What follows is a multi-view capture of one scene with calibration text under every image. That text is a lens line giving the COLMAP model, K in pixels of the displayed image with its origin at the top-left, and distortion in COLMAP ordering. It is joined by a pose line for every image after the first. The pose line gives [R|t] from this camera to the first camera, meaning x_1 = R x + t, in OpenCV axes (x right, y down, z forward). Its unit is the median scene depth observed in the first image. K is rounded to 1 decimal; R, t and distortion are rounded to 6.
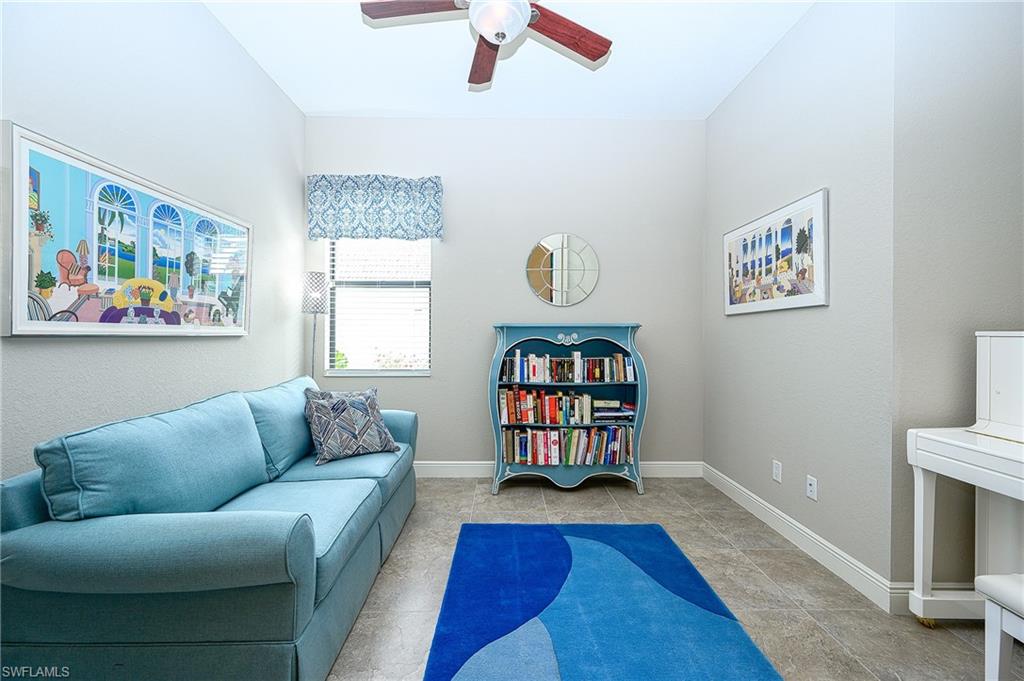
lens RADIAL K [[413.7, 0, 513.2], [0, 413.7, 333.8], [0, 0, 1]] dist [-0.000850, -0.000428]
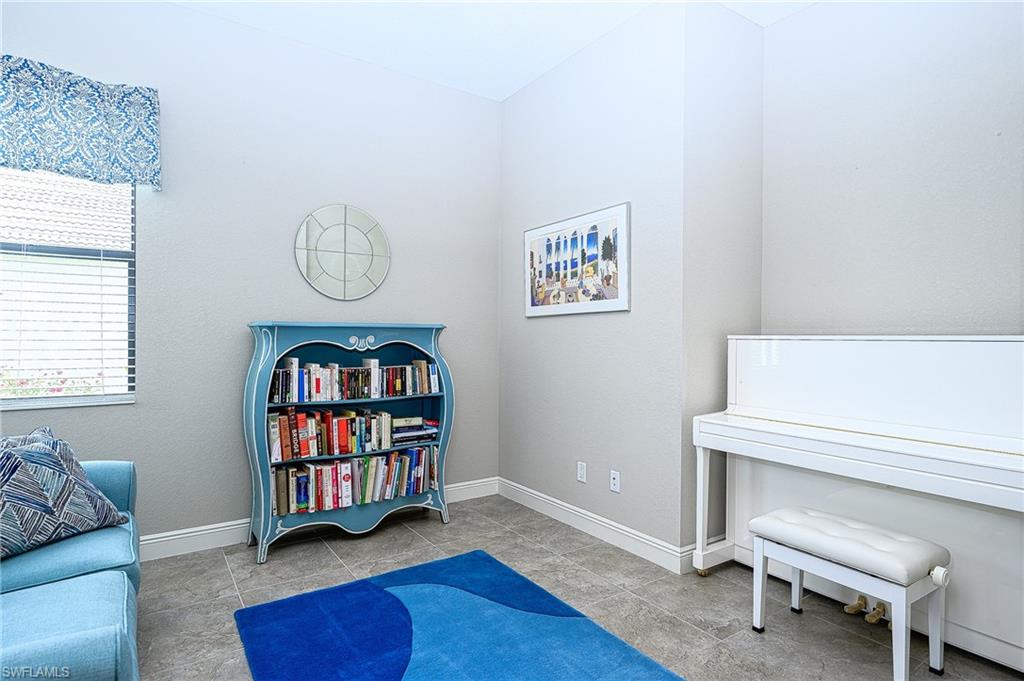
lens RADIAL K [[531.9, 0, 518.2], [0, 531.9, 340.7], [0, 0, 1]] dist [-0.003792, -0.000369]
pose [[0.828797, -0.001932, 0.559546, -0.210183], [-0.002276, 0.999974, 0.006824, 0.000768], [-0.559545, -0.006929, 0.828771, 0.004867]]
